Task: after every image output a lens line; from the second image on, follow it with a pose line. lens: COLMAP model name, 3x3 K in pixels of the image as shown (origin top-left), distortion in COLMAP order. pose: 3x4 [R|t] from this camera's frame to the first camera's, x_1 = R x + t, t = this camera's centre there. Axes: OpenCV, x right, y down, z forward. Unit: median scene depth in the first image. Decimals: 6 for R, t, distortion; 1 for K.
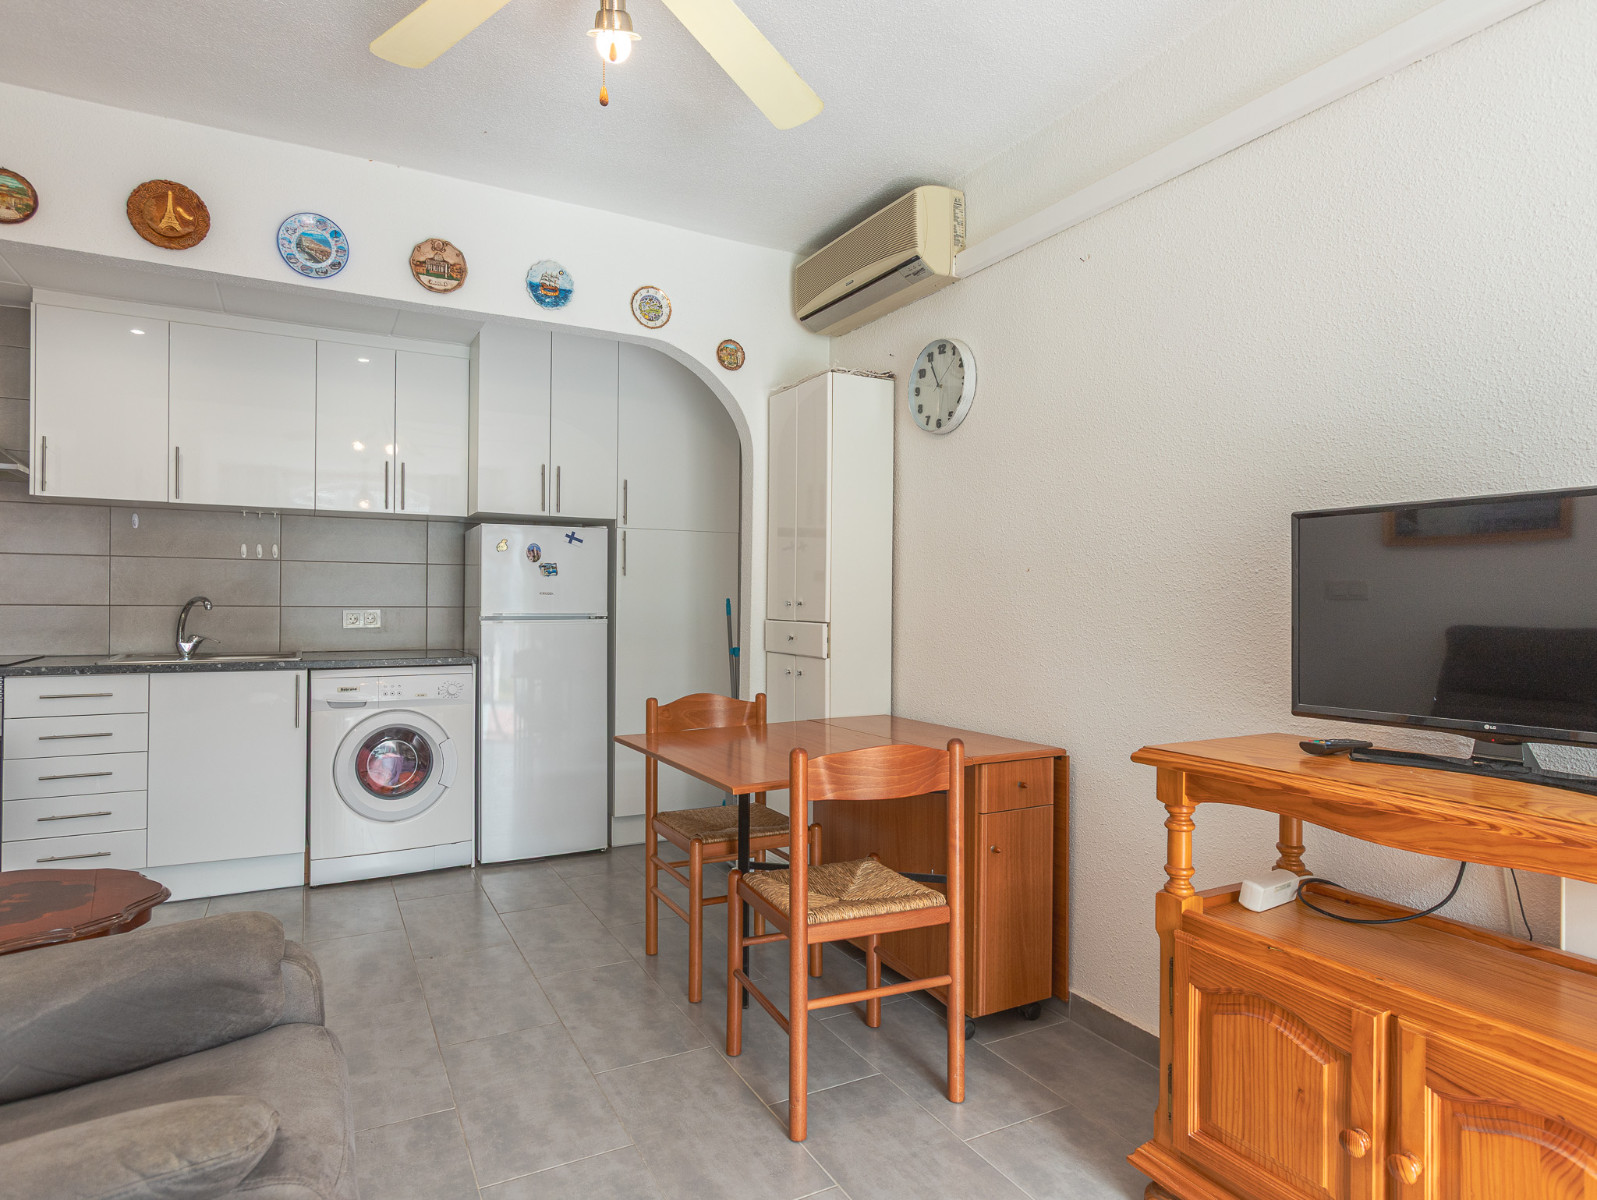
lens RADIAL K [[893.9, 0, 784.1], [0, 893.9, 600.3], [0, 0, 1]] dist [-0.002653, 0.010301]
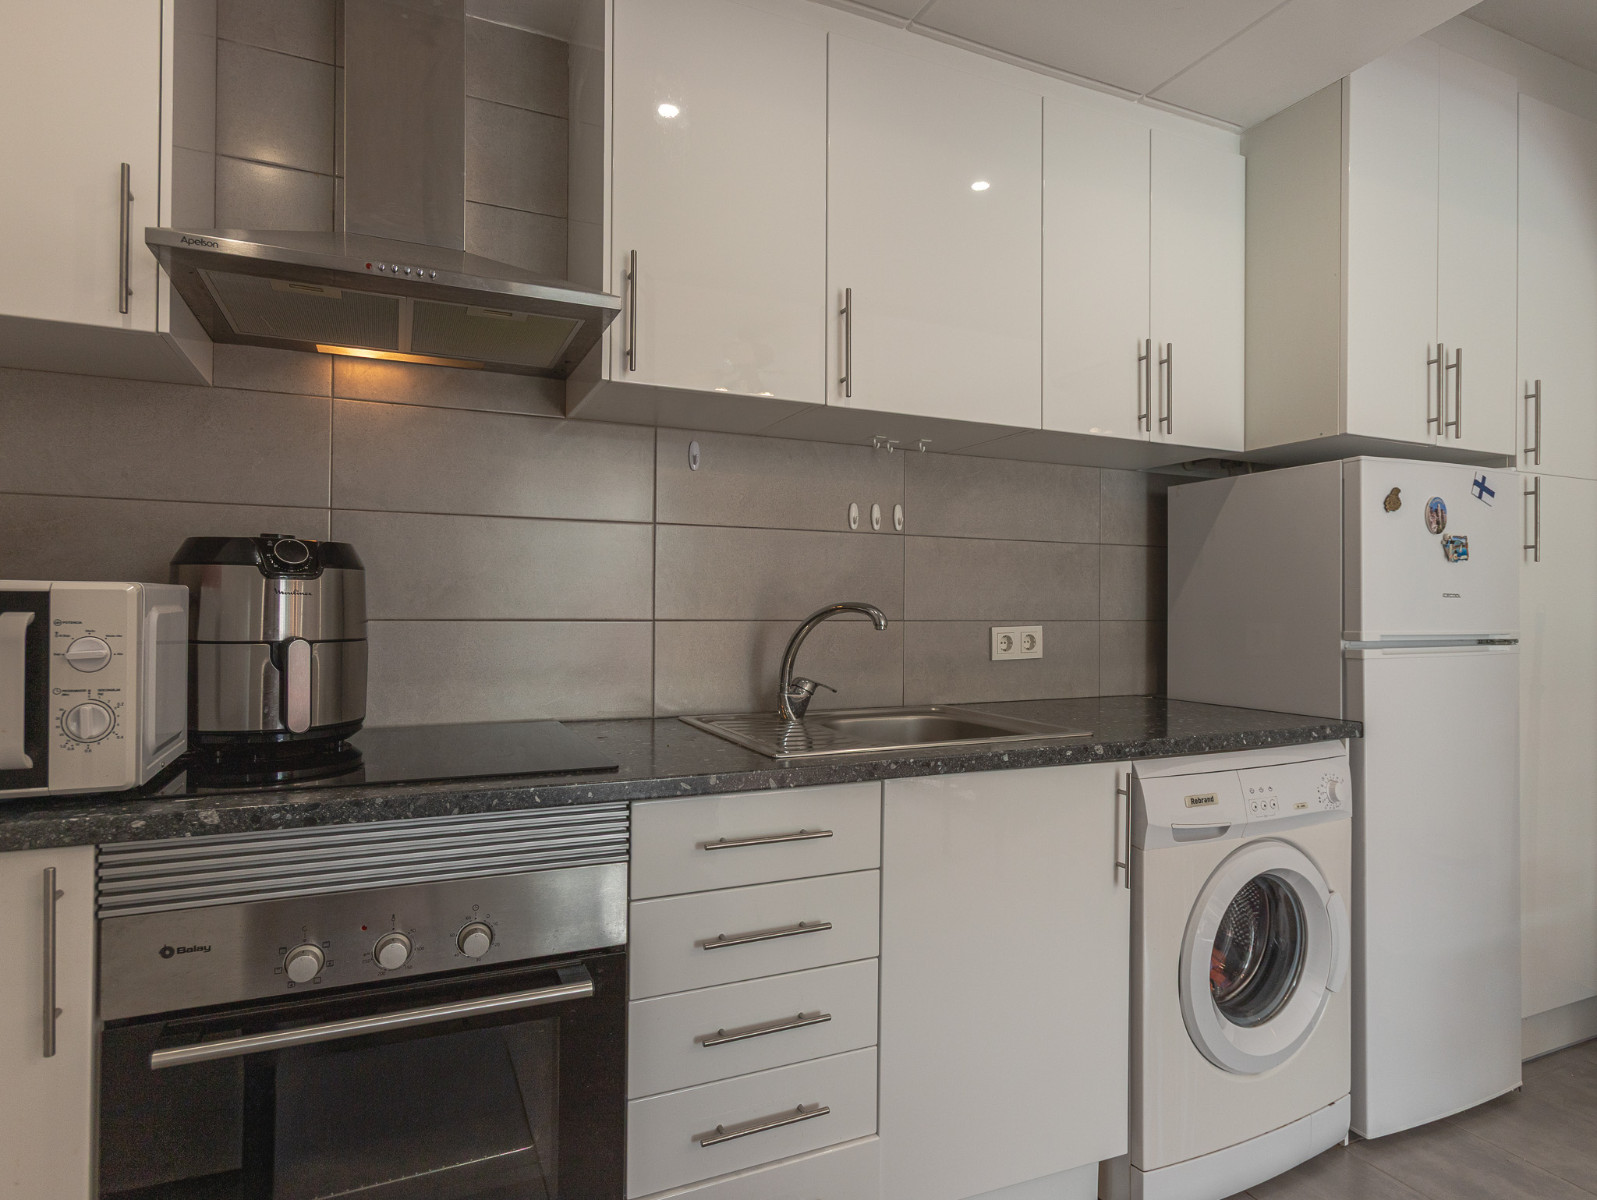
lens RADIAL K [[893.9, 0, 803.1], [0, 893.9, 594.7], [0, 0, 1]] dist [-0.002653, 0.010301]
pose [[0.998683, -0.001734, -0.051276, -0.677647], [0.001124, 0.999929, -0.011905, -0.002767], [0.051293, 0.011831, 0.998614, 0.523532]]
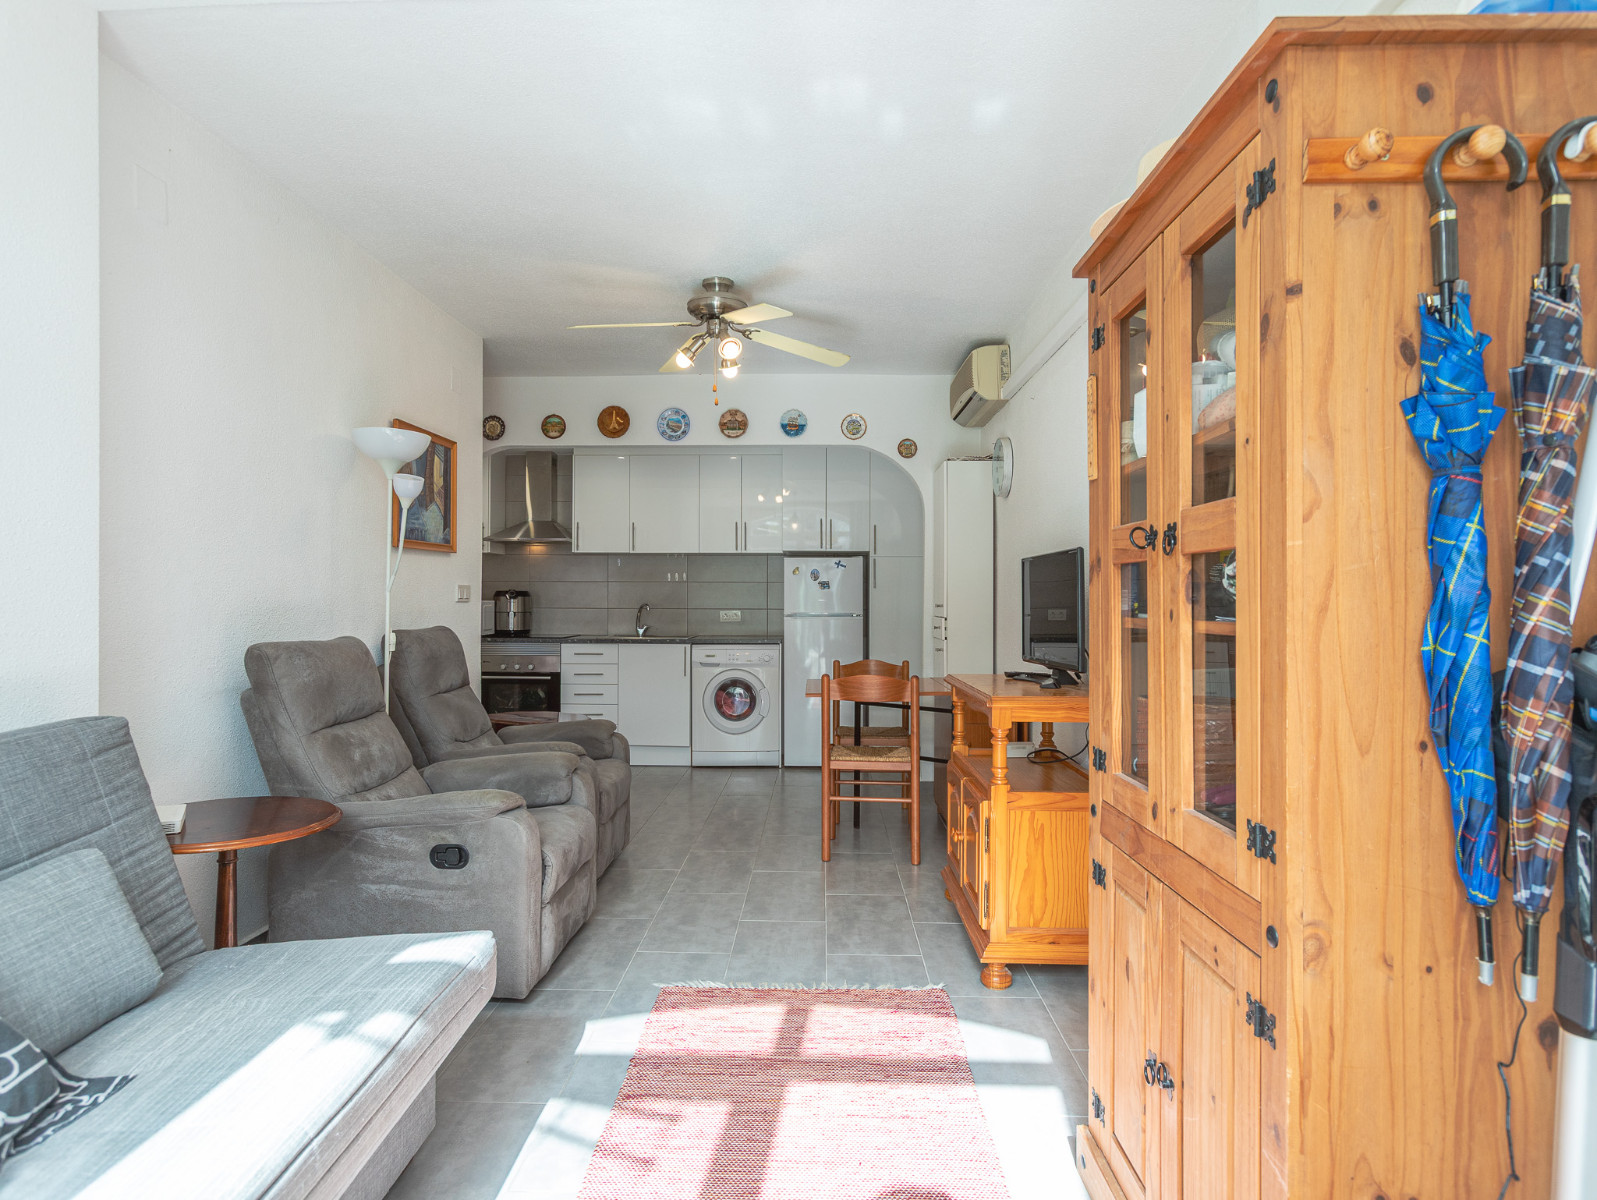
lens RADIAL K [[887.1, 0, 794.3], [0, 887.1, 599.4], [0, 0, 1]] dist [-0.005868, 0.005882]
pose [[0.875059, -0.007676, -0.483956, 0.501921], [0.004563, 0.999961, -0.007609, 0.002906], [0.483995, 0.004450, 0.875059, -0.447054]]
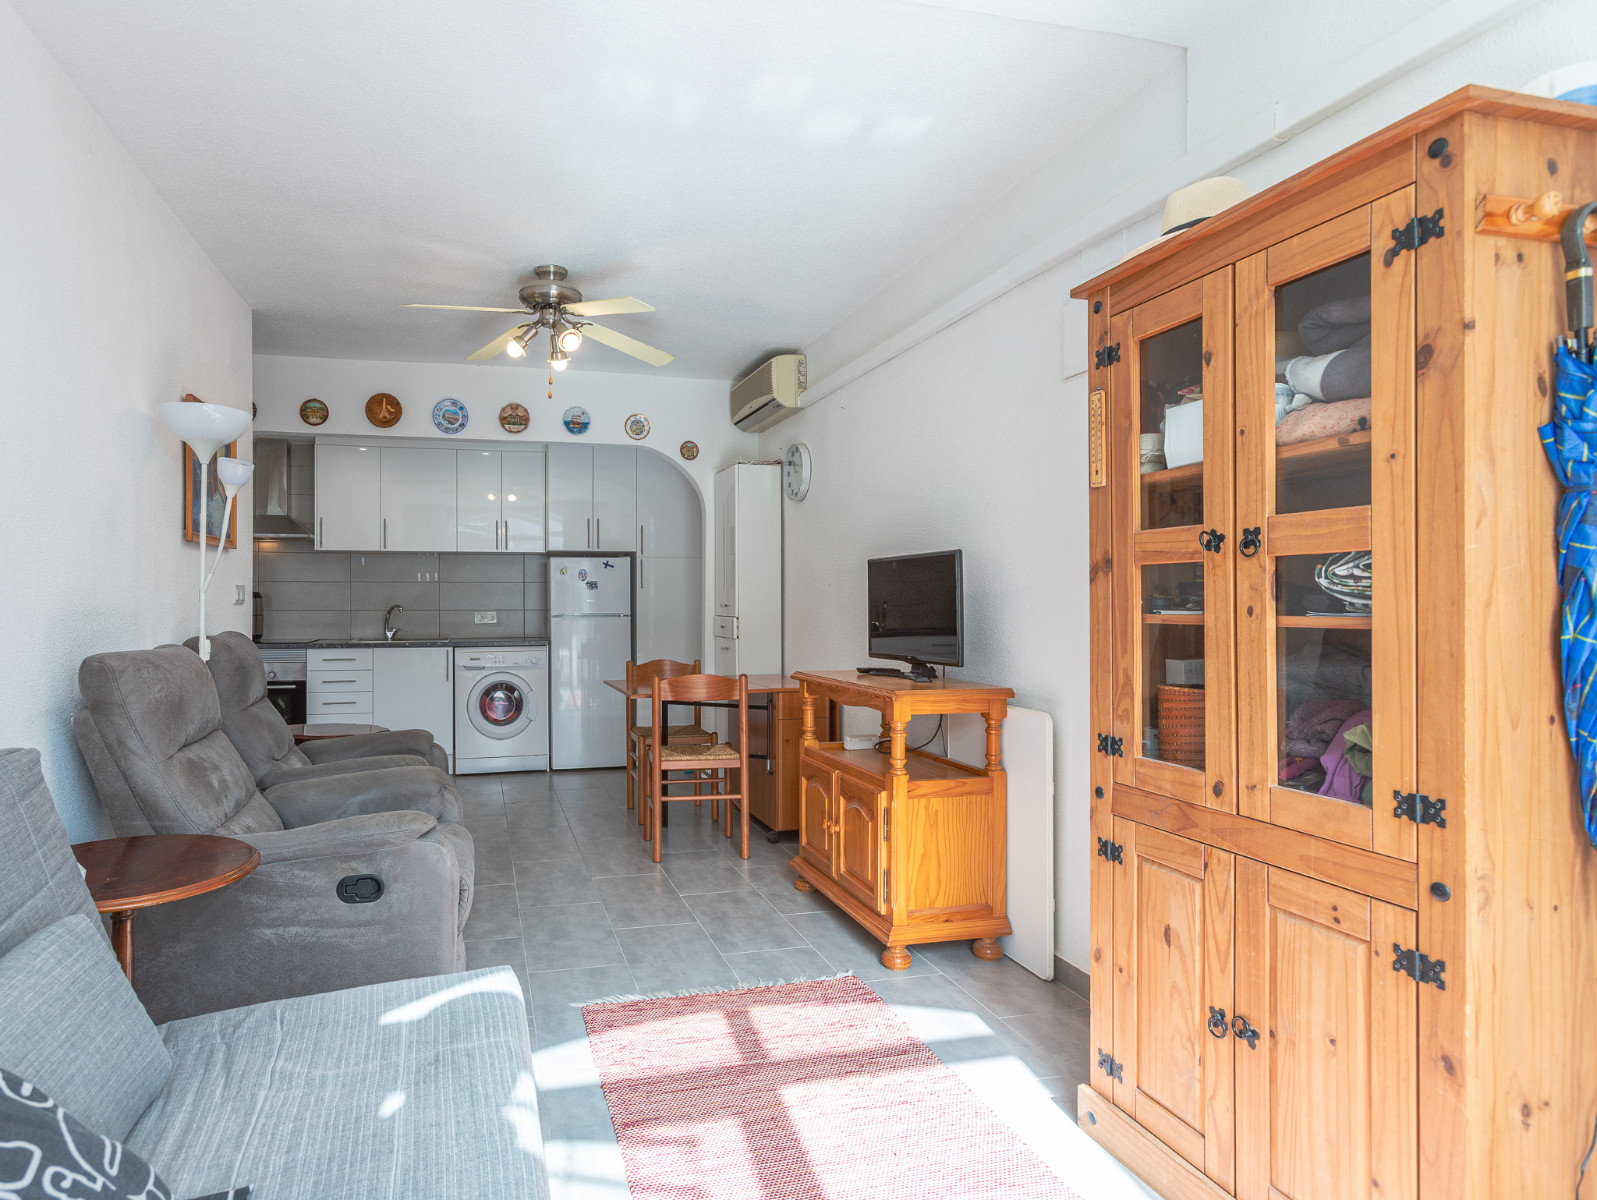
lens RADIAL K [[876.6, 0, 683.9], [0, 876.6, 602.3], [0, 0, 1]] dist [-0.006016, 0.003366]
pose [[0.968100, -0.010789, -0.250333, 0.309501], [0.010369, 0.999942, -0.002994, 0.001836], [0.250351, 0.000303, 0.968155, -0.502893]]
